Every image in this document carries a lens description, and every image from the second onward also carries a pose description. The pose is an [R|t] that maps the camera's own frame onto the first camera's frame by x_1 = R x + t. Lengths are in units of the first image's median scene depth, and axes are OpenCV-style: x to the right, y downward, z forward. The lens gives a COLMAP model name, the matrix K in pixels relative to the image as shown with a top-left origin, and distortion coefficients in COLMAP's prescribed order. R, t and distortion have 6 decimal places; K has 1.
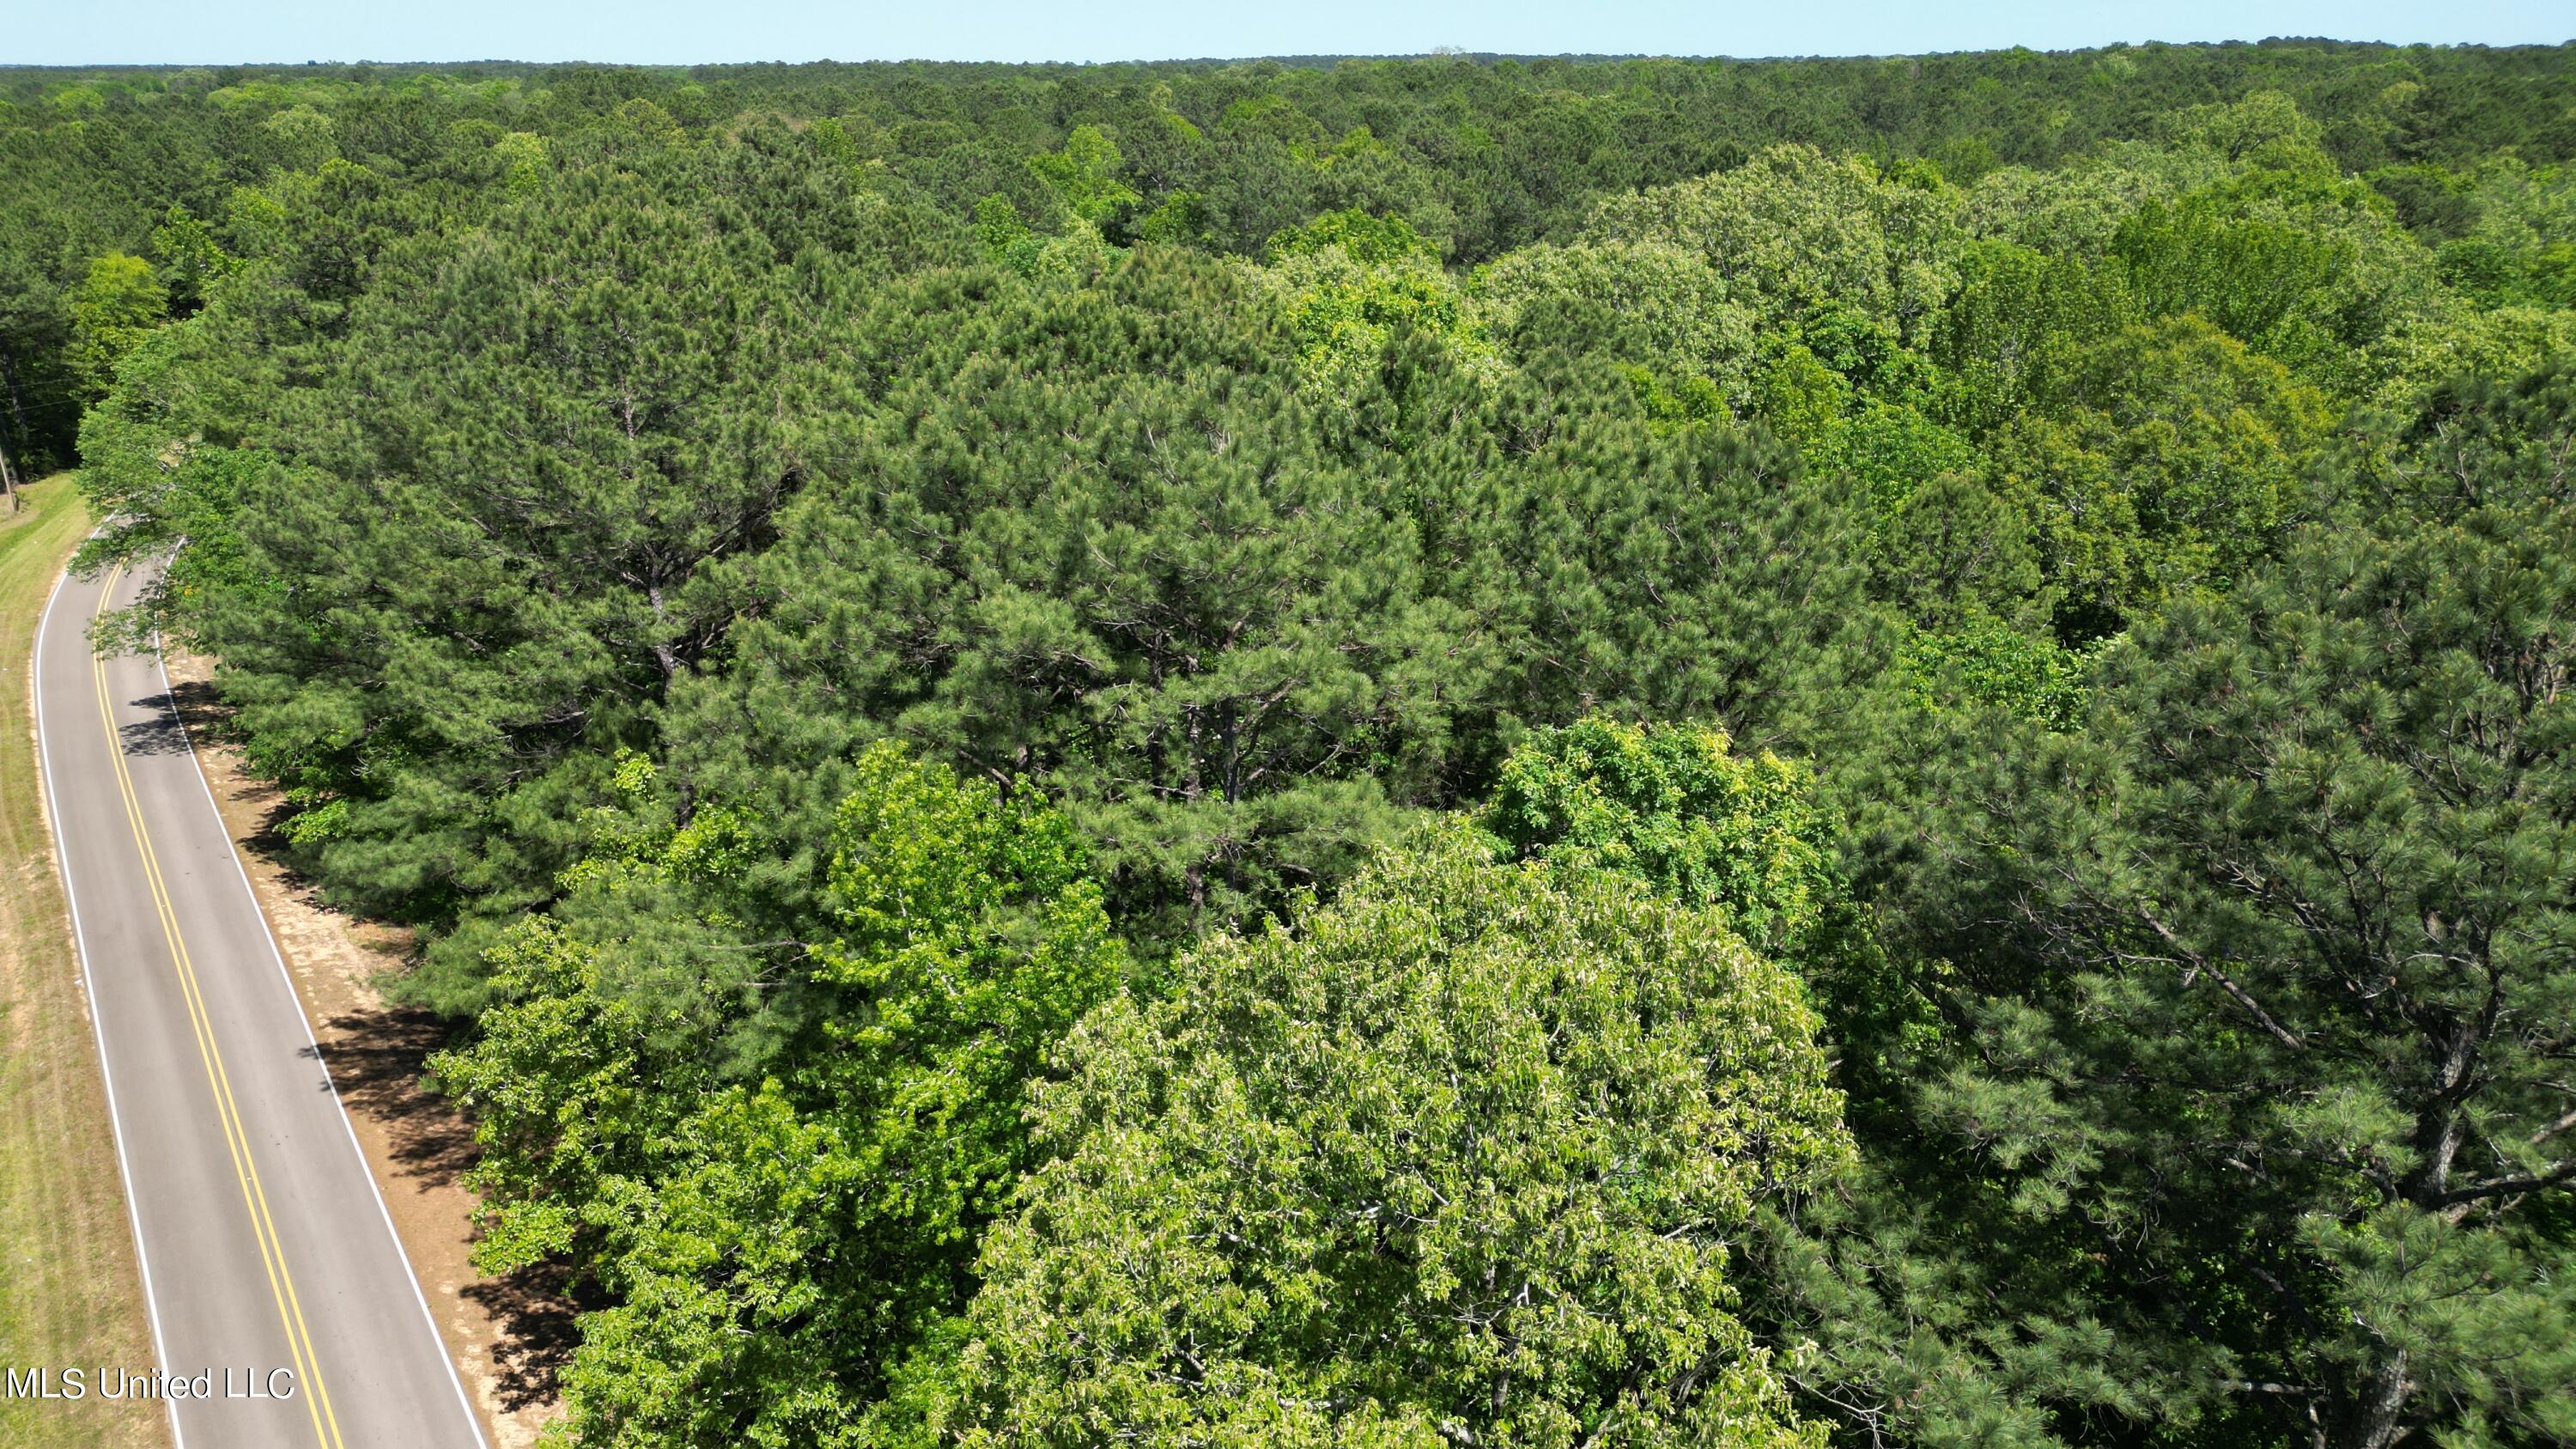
lens RADIAL K [[1739.1, 0, 1304.4], [0, 1739.1, 708.1], [0, 0, 1]] dist [0.006644, -0.032307]
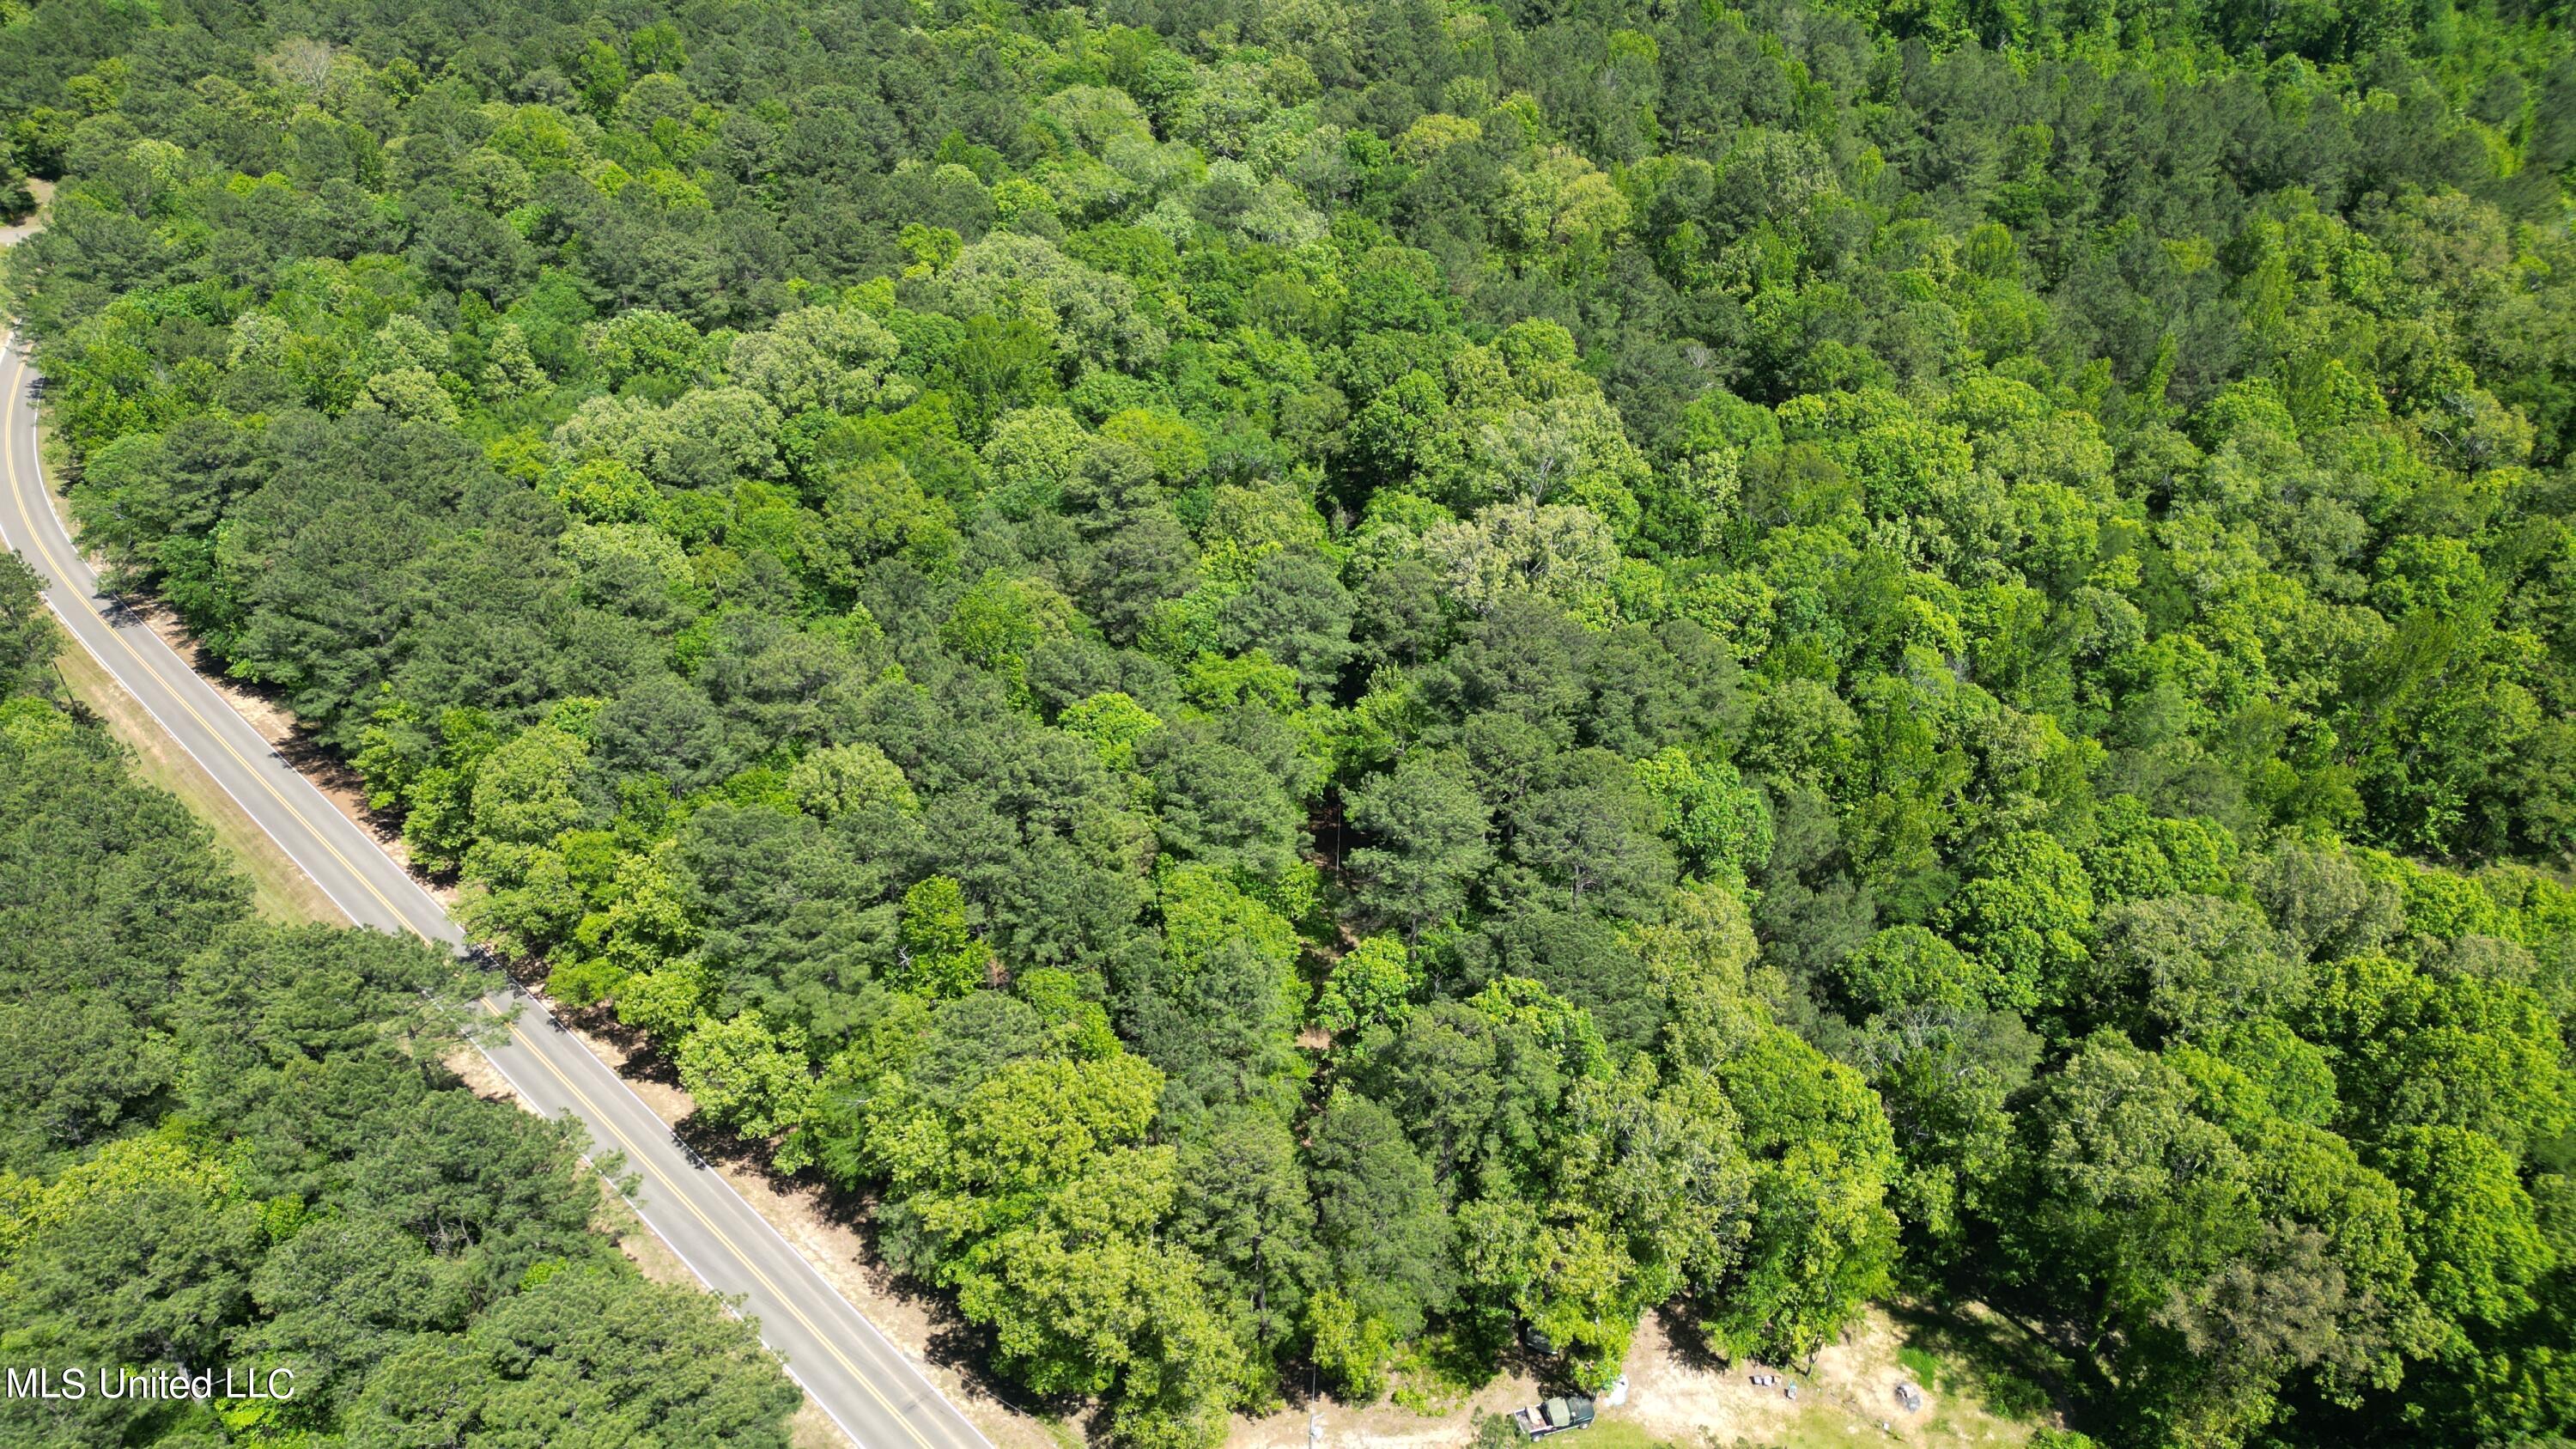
lens RADIAL K [[1739.1, 0, 1294.8], [0, 1739.1, 729.8], [0, 0, 1]] dist [0.006644, -0.032307]
pose [[0.982088, -0.104568, 0.156745, 0.988515], [0.054876, 0.954545, 0.292971, -0.892700], [-0.180255, -0.279122, 0.943186, -3.050670]]
